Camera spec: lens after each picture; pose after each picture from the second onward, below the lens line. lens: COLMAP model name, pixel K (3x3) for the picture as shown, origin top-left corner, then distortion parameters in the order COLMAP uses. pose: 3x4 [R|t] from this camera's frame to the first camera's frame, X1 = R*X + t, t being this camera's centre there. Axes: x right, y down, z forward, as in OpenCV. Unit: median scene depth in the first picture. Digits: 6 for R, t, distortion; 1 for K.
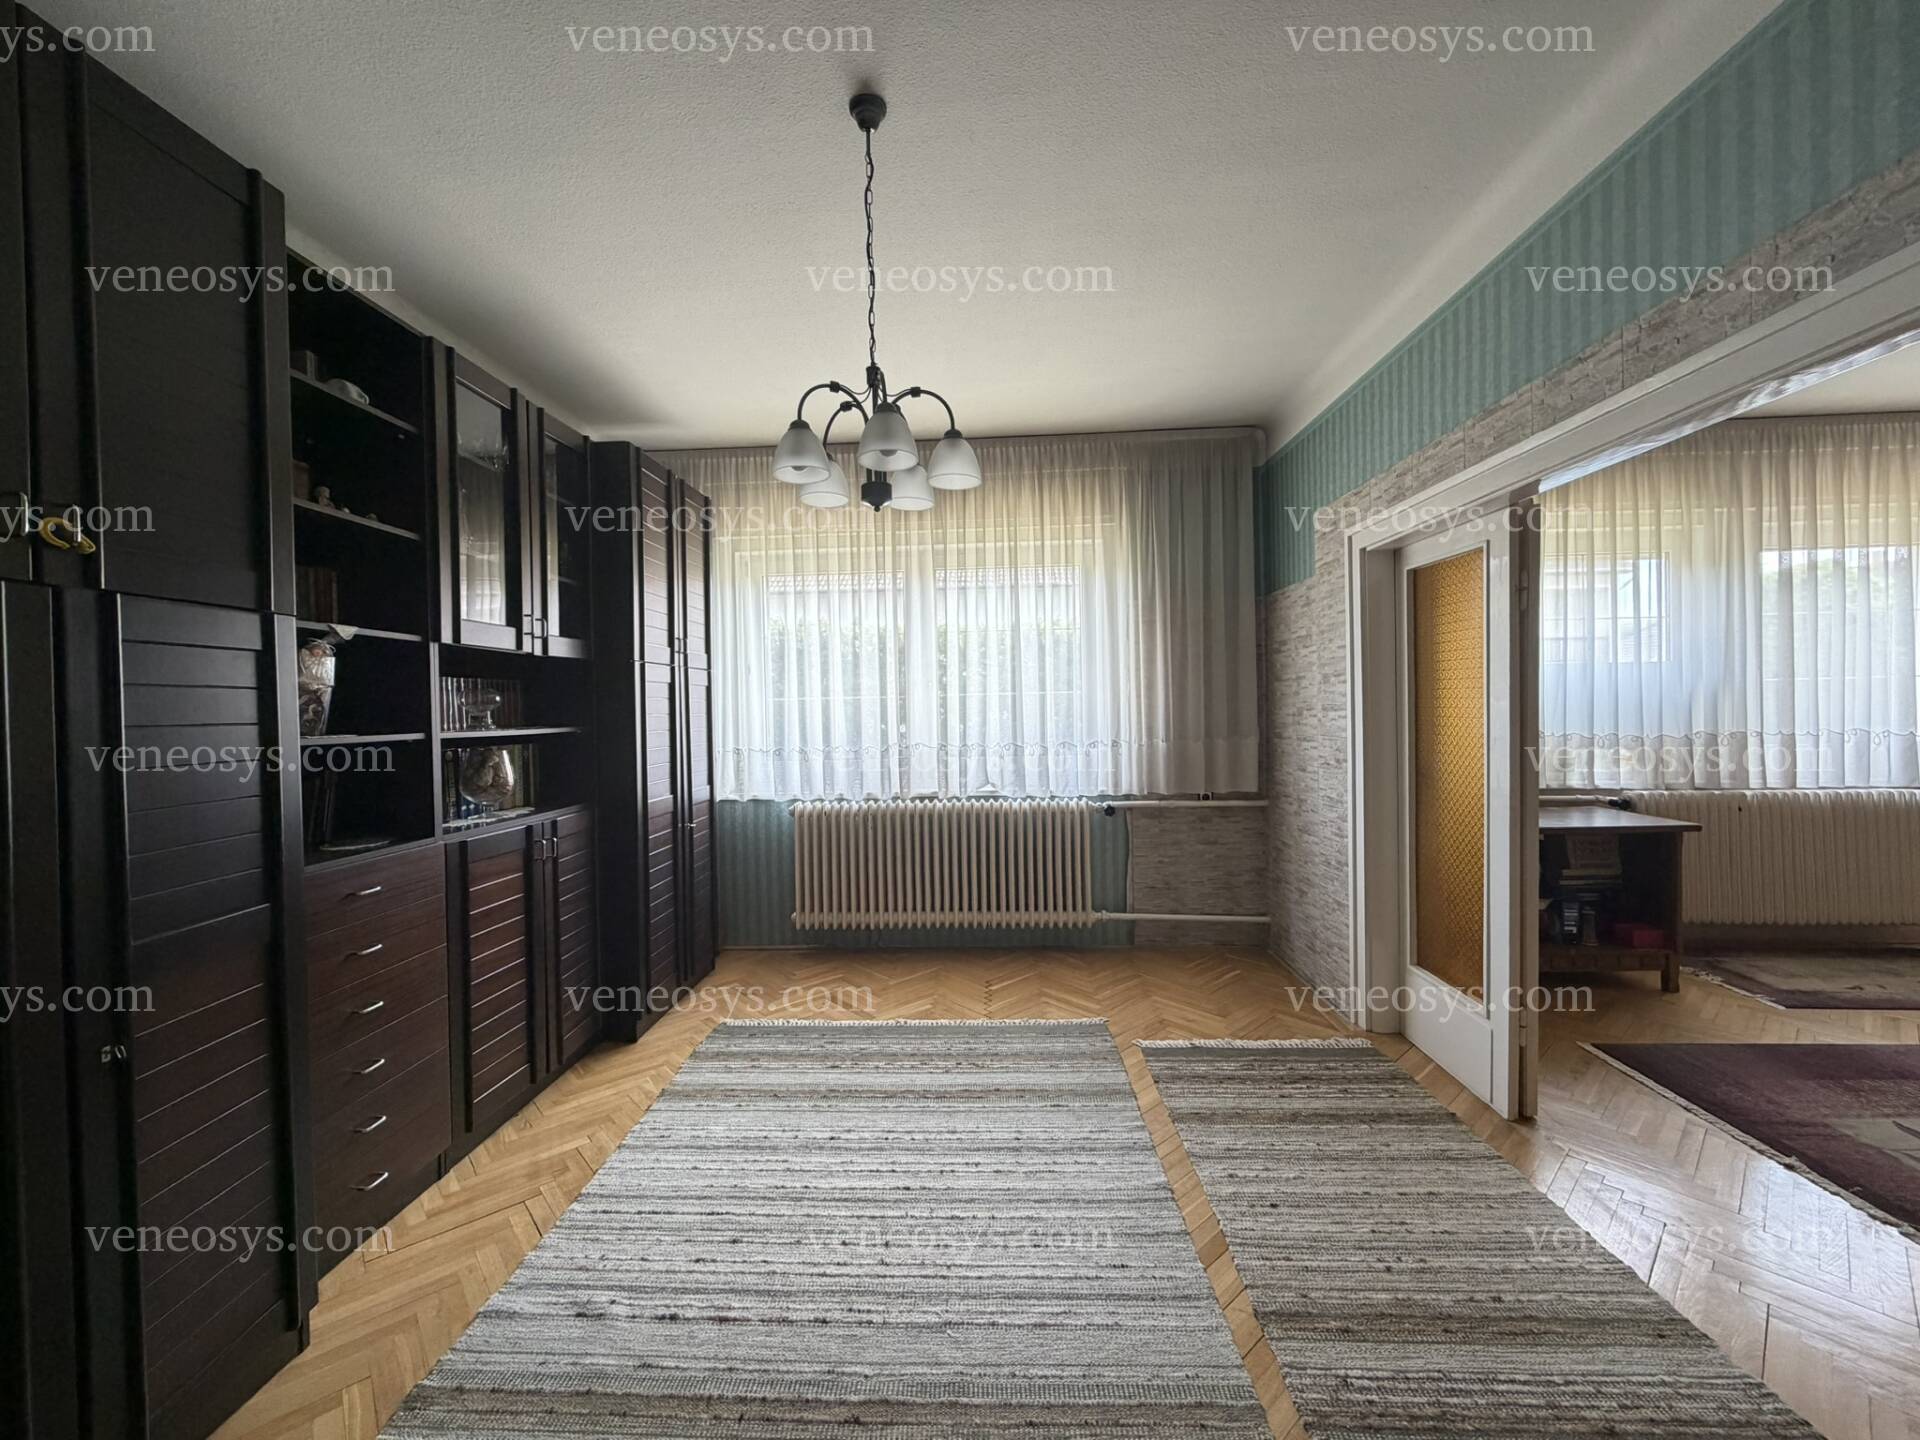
lens RADIAL K [[764.8, 0, 951.8], [0, 764.8, 716.3], [0, 0, 1]] dist [-0.000308, -0.000074]
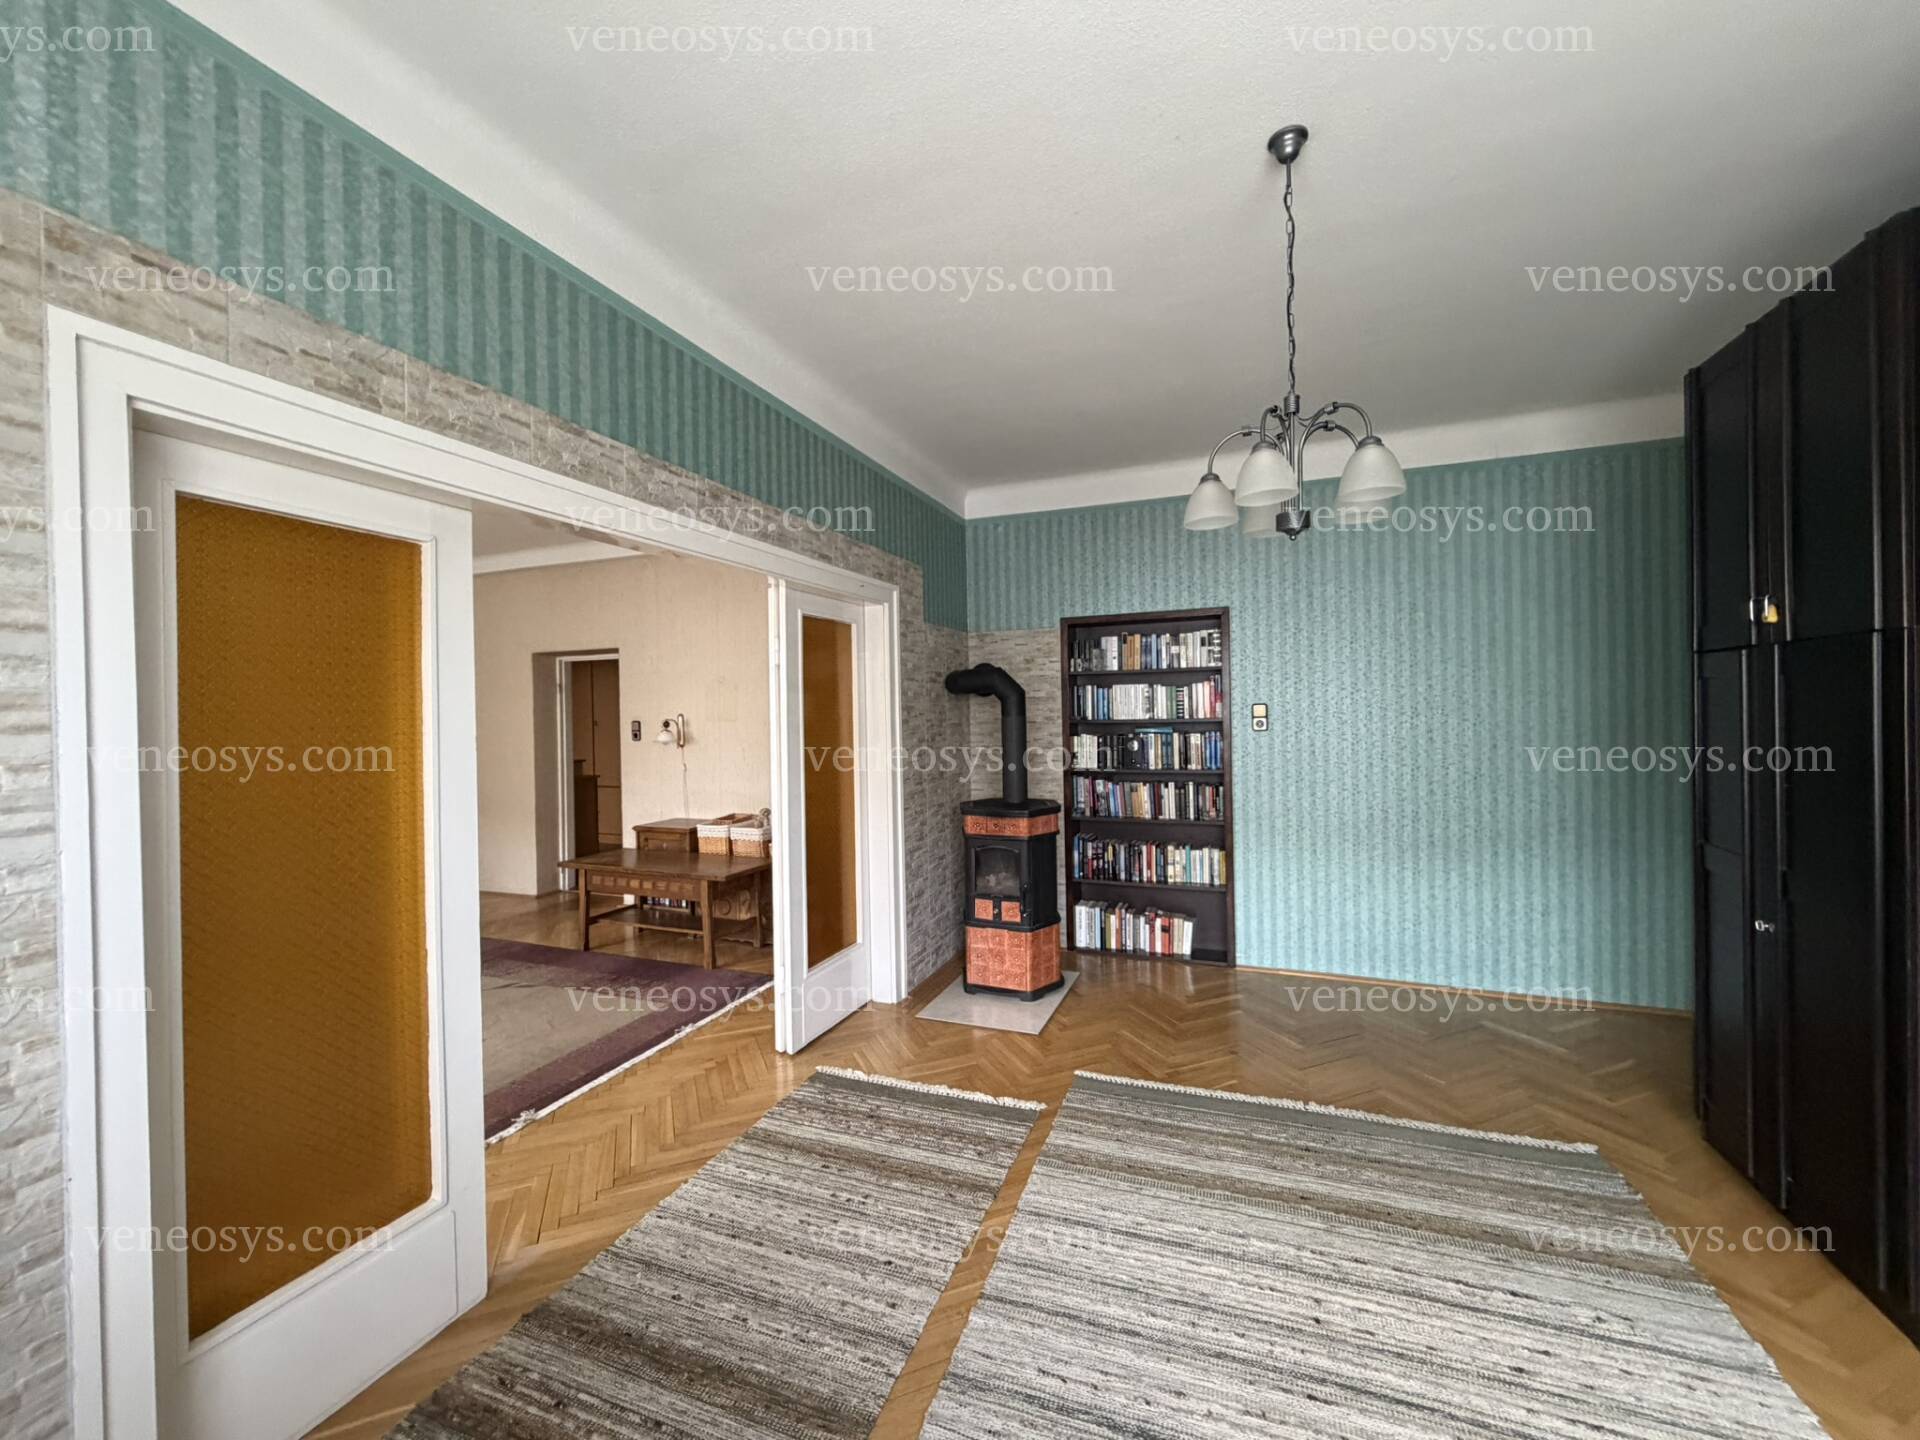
lens RADIAL K [[764.8, 0, 951.8], [0, 764.8, 716.3], [0, 0, 1]] dist [-0.000308, -0.000074]
pose [[-0.946800, 0.034440, 0.319975, 0.008986], [0.040795, 0.999081, 0.013177, -0.045723], [-0.319227, 0.025530, -0.947334, 1.388211]]
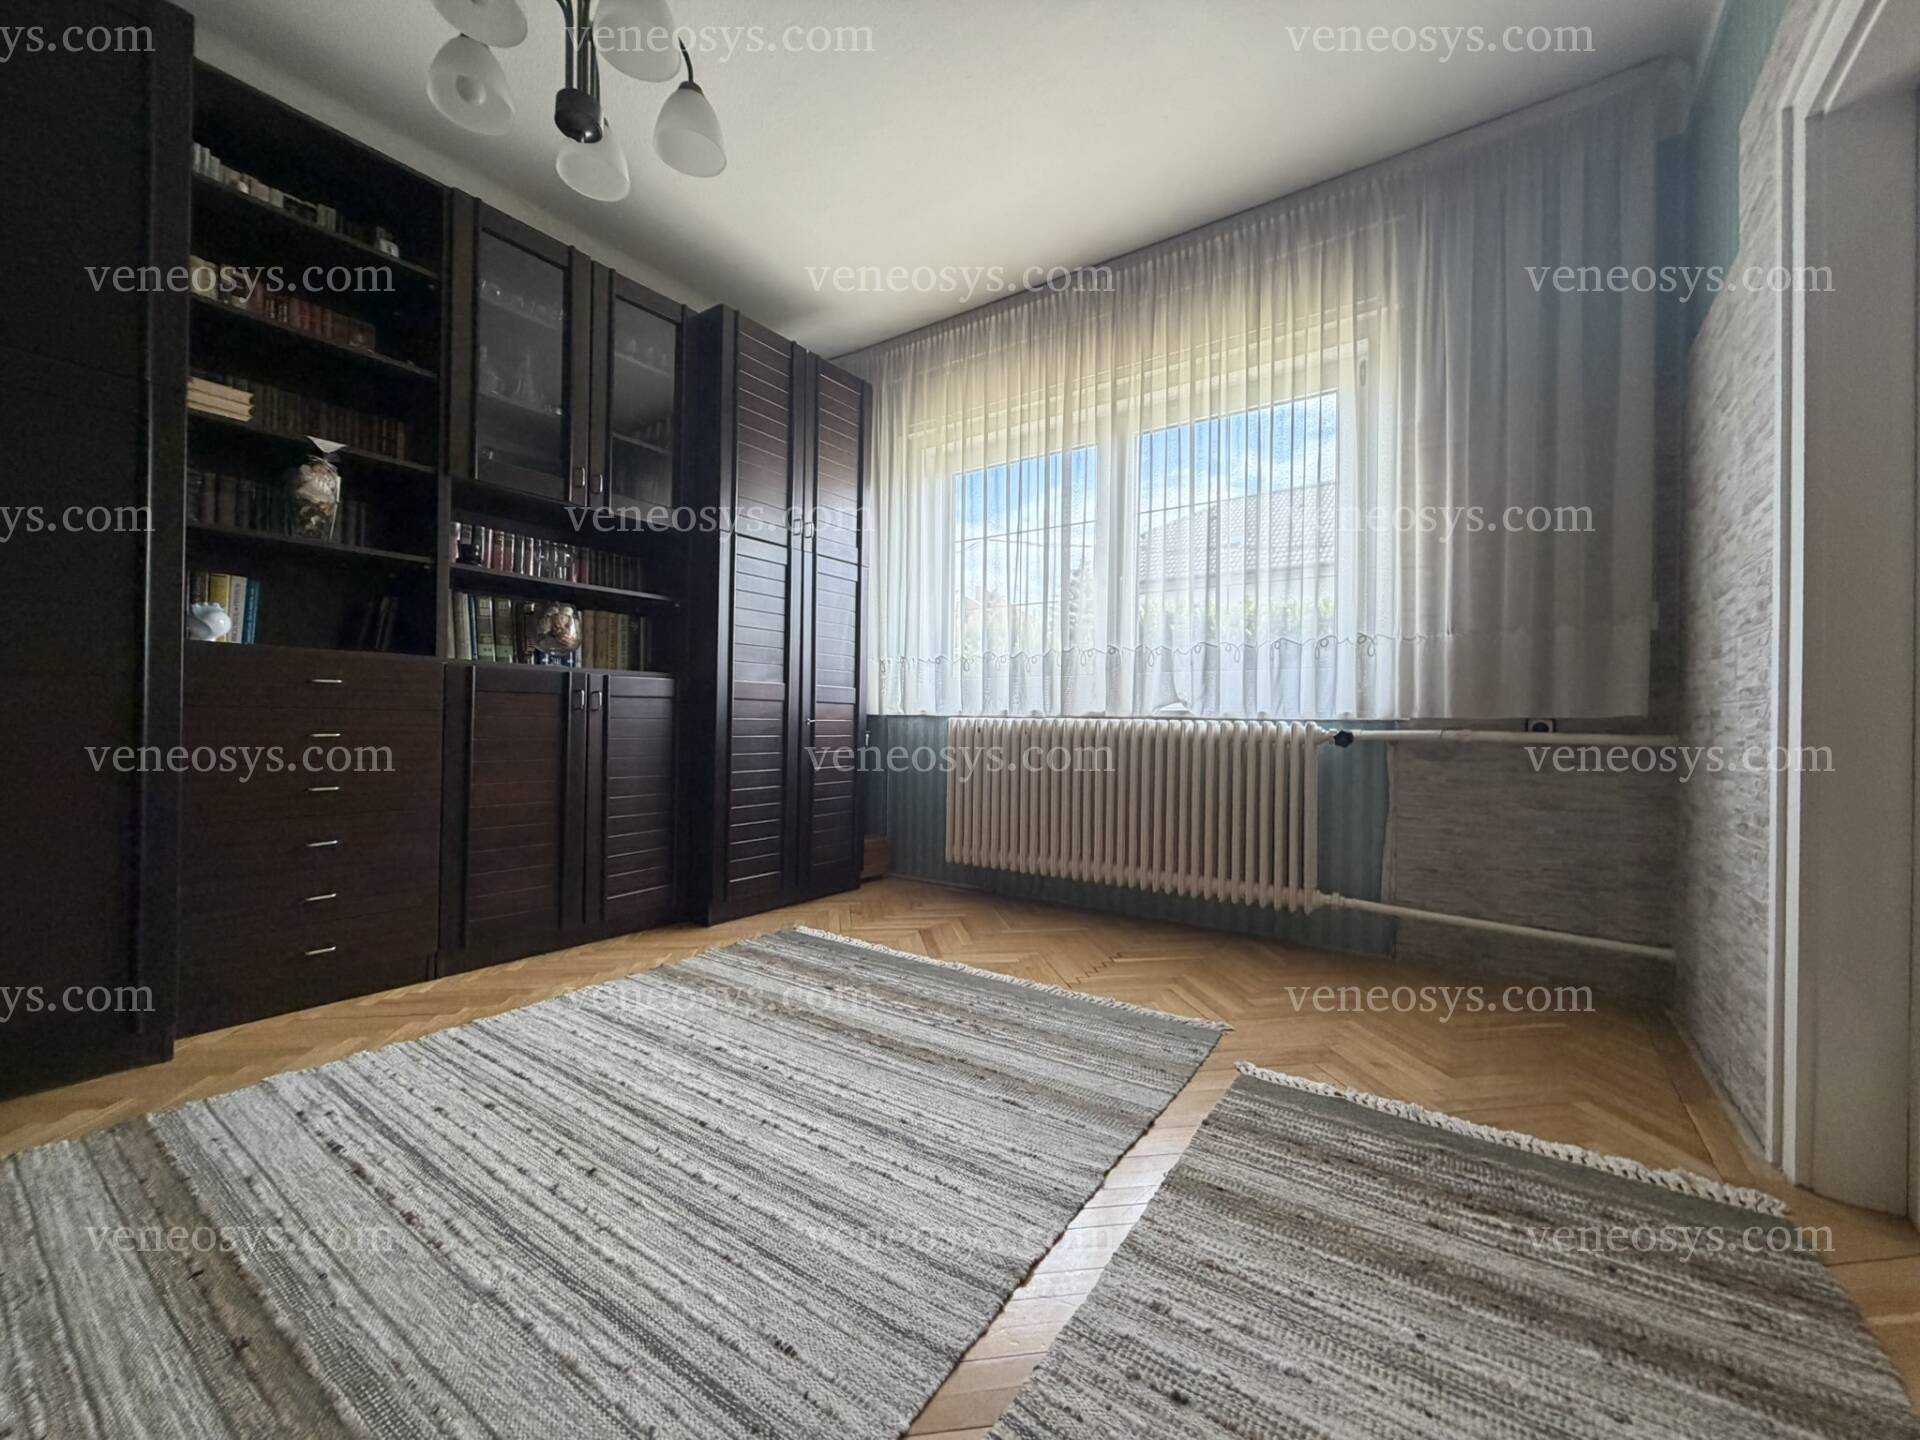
lens RADIAL K [[764.8, 0, 951.8], [0, 764.8, 716.3], [0, 0, 1]] dist [-0.000308, -0.000074]
pose [[0.844607, 0.028836, -0.534610, 0.399788], [-0.037139, 0.999299, -0.004773, 0.176447], [0.534098, 0.023886, 0.845085, 0.392867]]
